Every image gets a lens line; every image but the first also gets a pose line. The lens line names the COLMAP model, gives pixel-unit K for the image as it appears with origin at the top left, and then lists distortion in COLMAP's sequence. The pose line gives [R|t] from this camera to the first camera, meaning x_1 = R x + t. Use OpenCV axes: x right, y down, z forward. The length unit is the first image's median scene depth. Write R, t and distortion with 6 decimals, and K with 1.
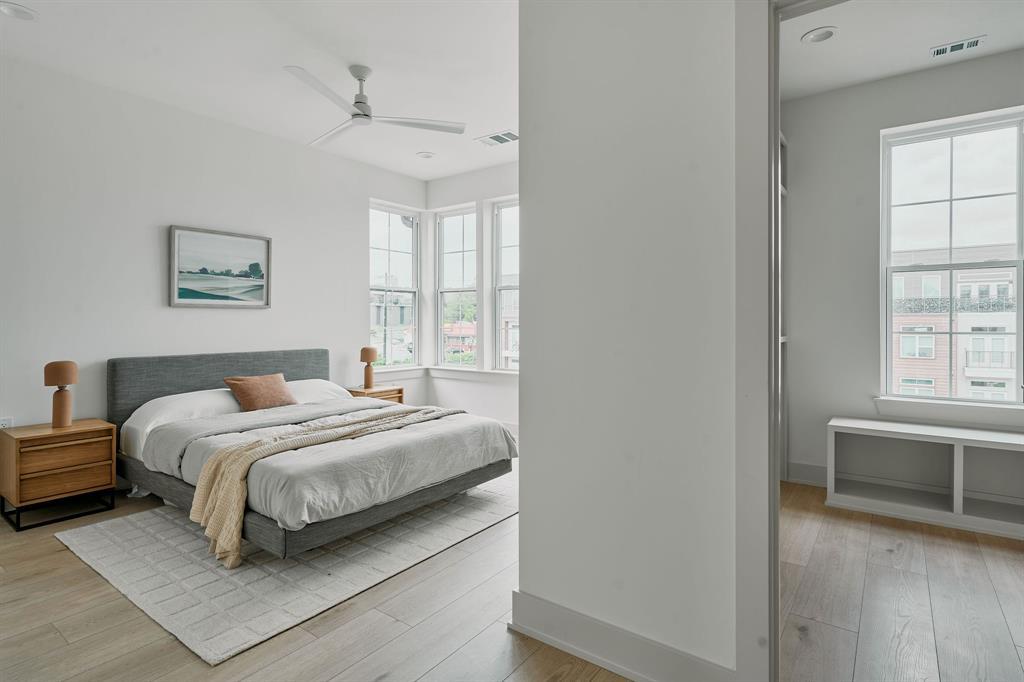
lens RADIAL K [[520.2, 0, 518.2], [0, 520.2, 333.0], [0, 0, 1]] dist [0.006701, -0.001193]
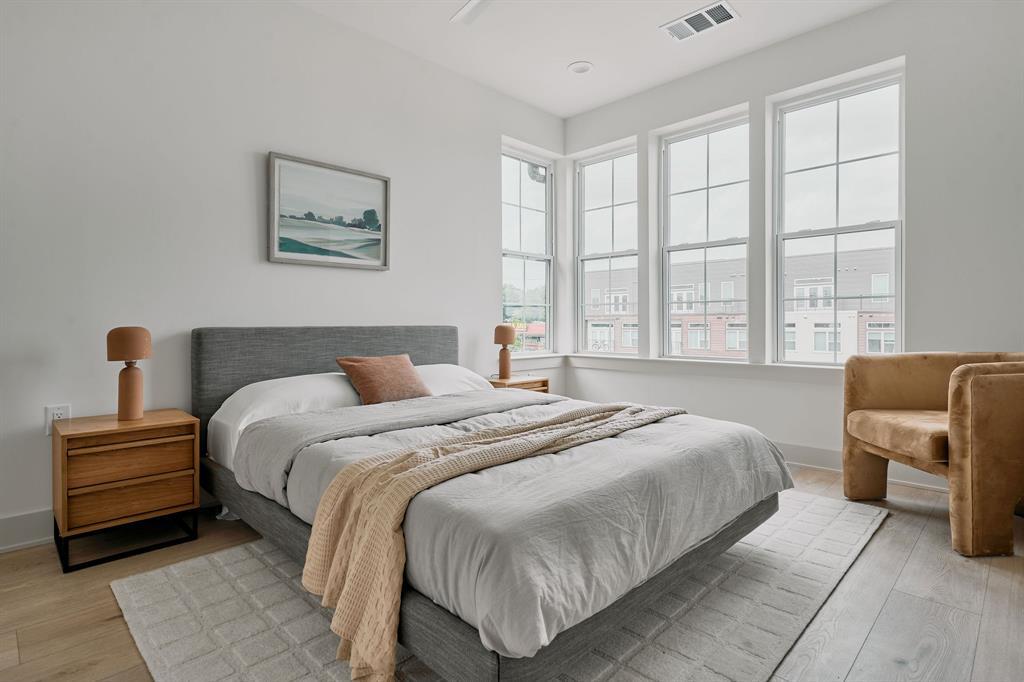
lens RADIAL K [[520.2, 0, 507.1], [0, 520.2, 337.0], [0, 0, 1]] dist [0.006701, -0.001193]
pose [[0.987550, 0.000731, -0.157305, -0.241981], [0.000251, 0.999981, 0.006225, 0.059409], [0.157307, -0.006187, 0.987530, 0.359154]]
